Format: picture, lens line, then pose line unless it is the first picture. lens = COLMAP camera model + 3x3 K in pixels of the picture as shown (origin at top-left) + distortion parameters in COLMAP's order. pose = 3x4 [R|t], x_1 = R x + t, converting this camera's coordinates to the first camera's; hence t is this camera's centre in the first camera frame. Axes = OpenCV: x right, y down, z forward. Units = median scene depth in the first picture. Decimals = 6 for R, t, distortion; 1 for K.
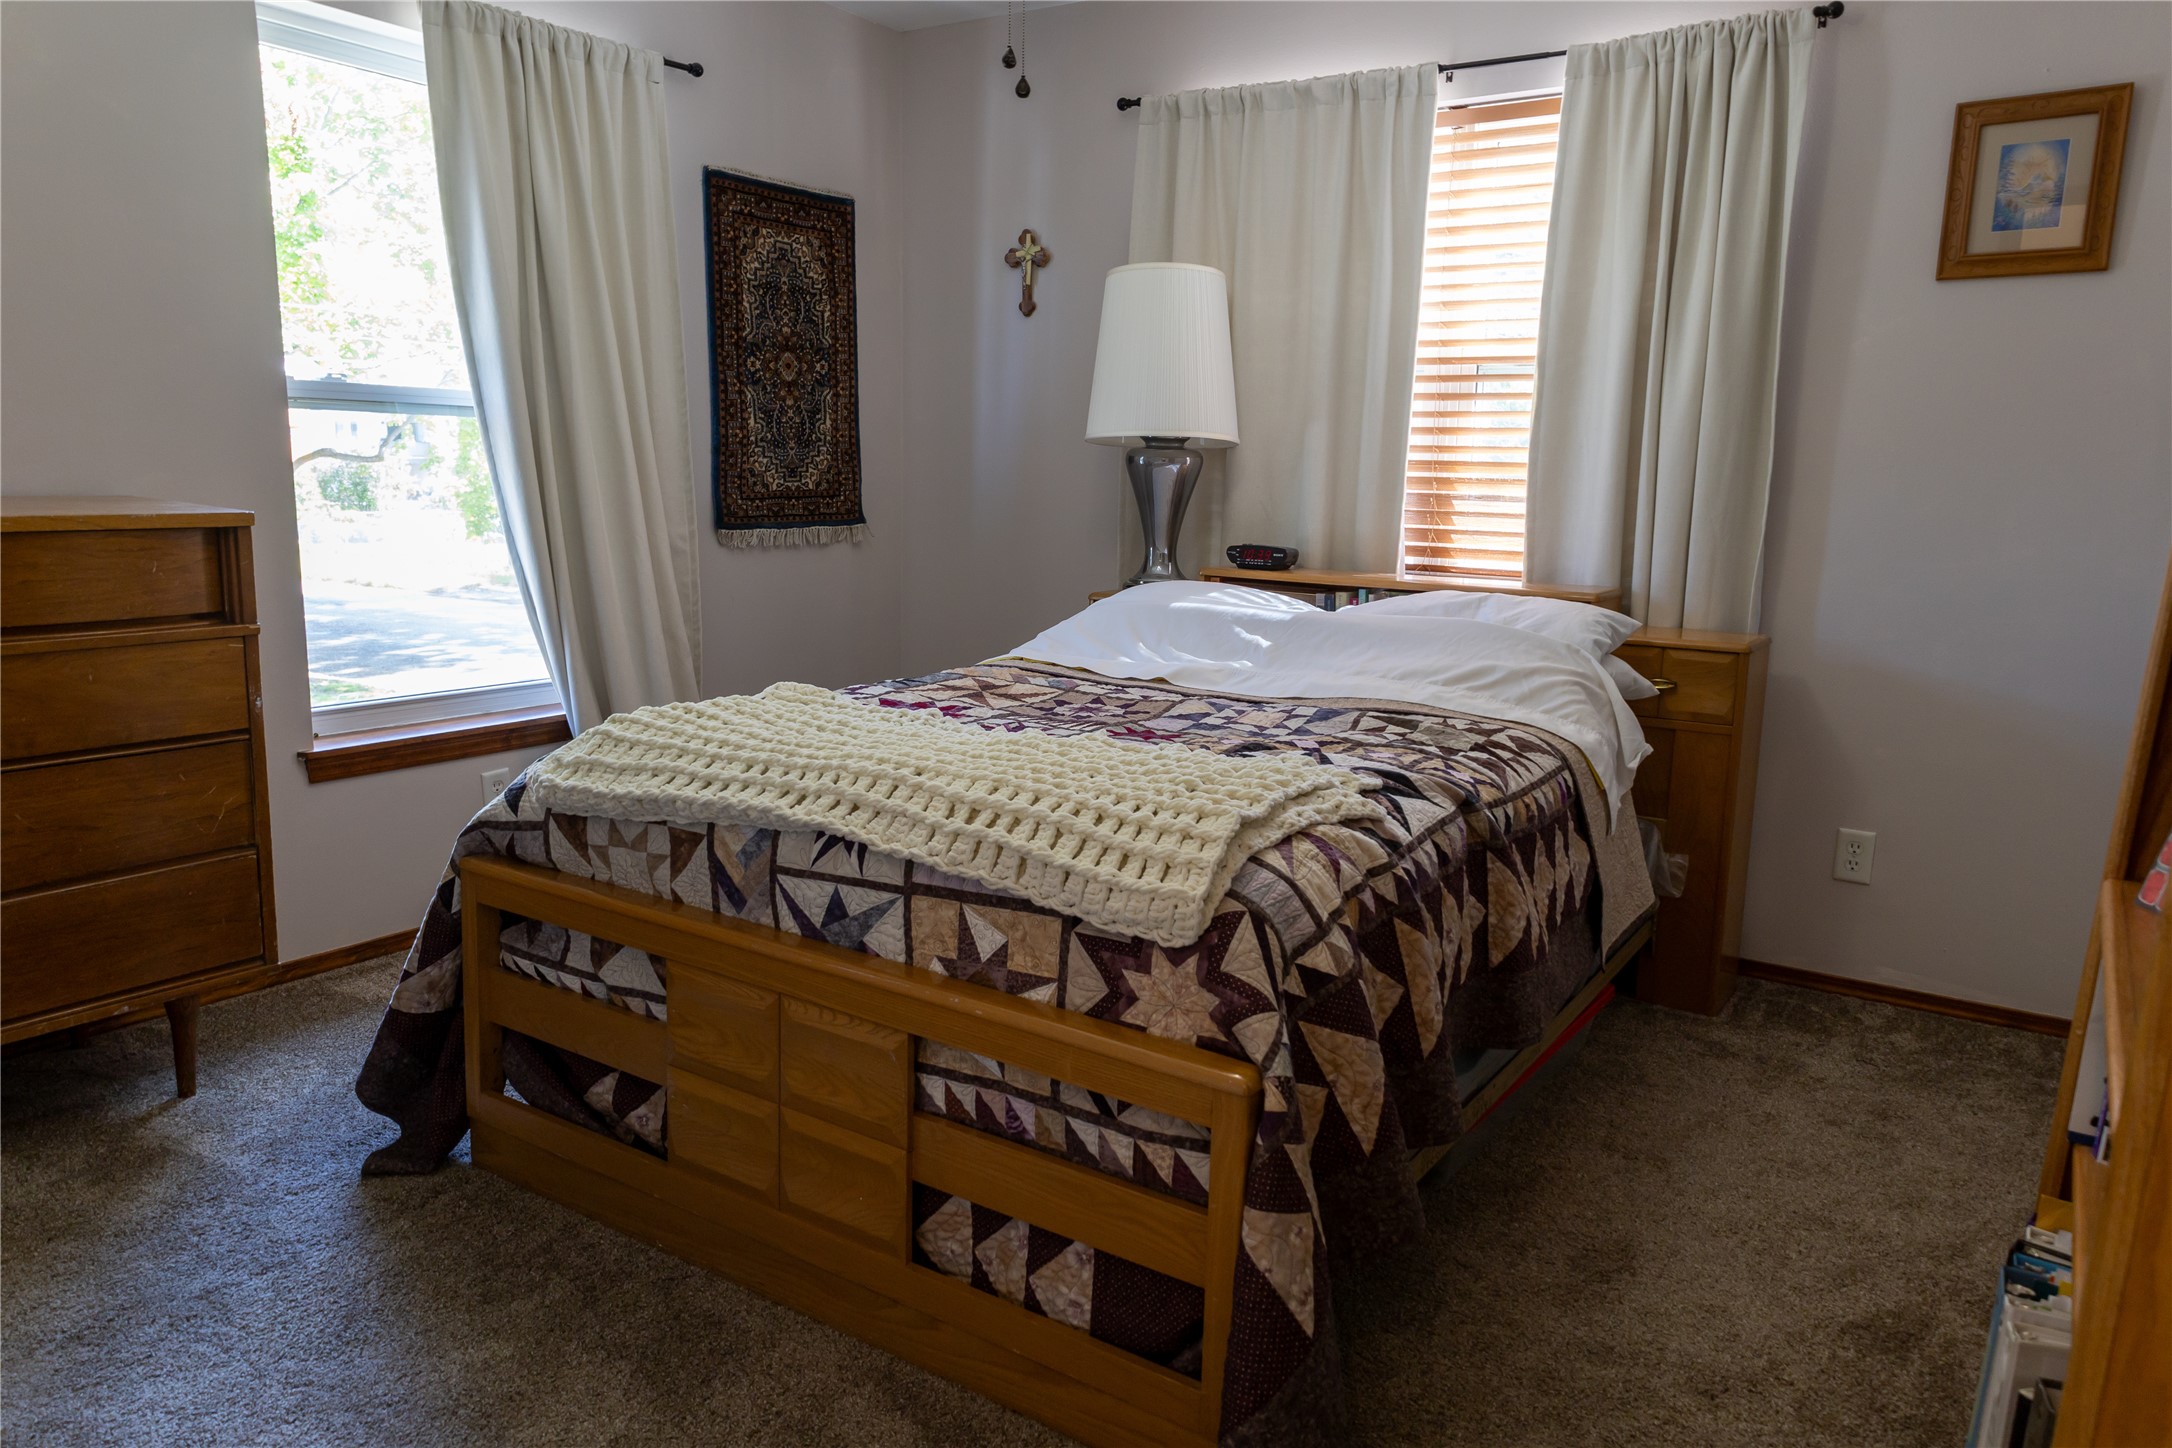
lens RADIAL K [[1474.6, 0, 1097.7], [0, 1474.6, 727.6], [0, 0, 1]] dist [0.026729, 0.001748]
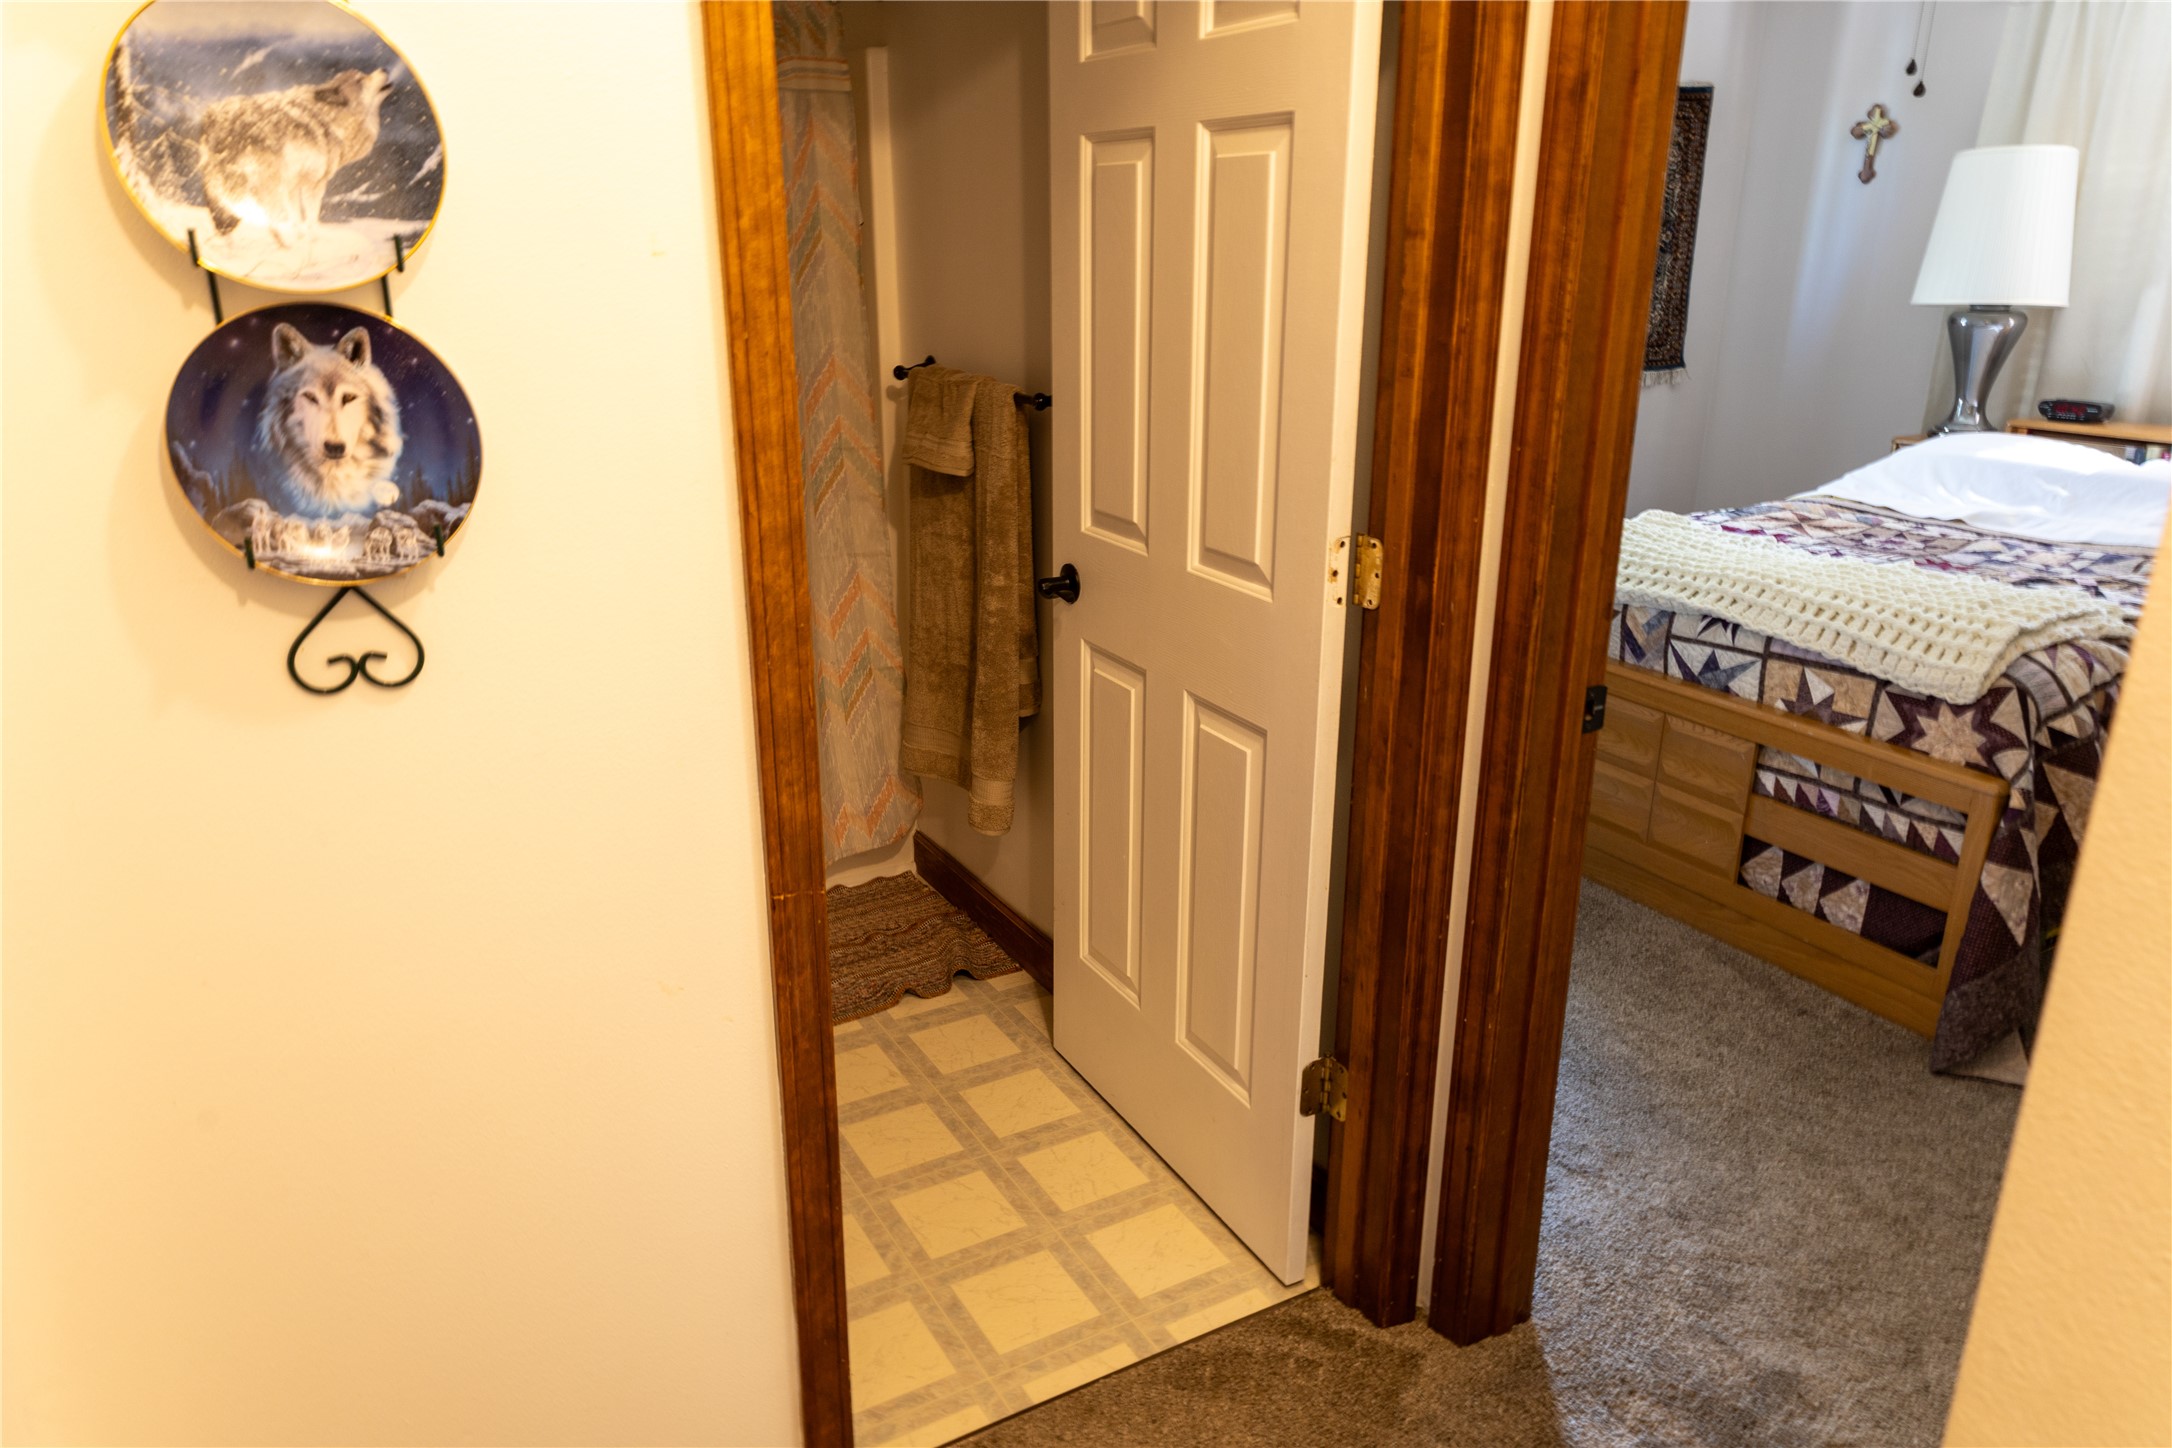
lens RADIAL K [[1459.9, 0, 1108.2], [0, 1459.9, 733.5], [0, 0, 1]] dist [0.029655, -0.000157]
pose [[0.896231, 0.120887, -0.426798, -0.079434], [-0.057658, 0.985734, 0.158126, -0.017738], [0.439825, -0.117110, 0.890415, -0.755276]]
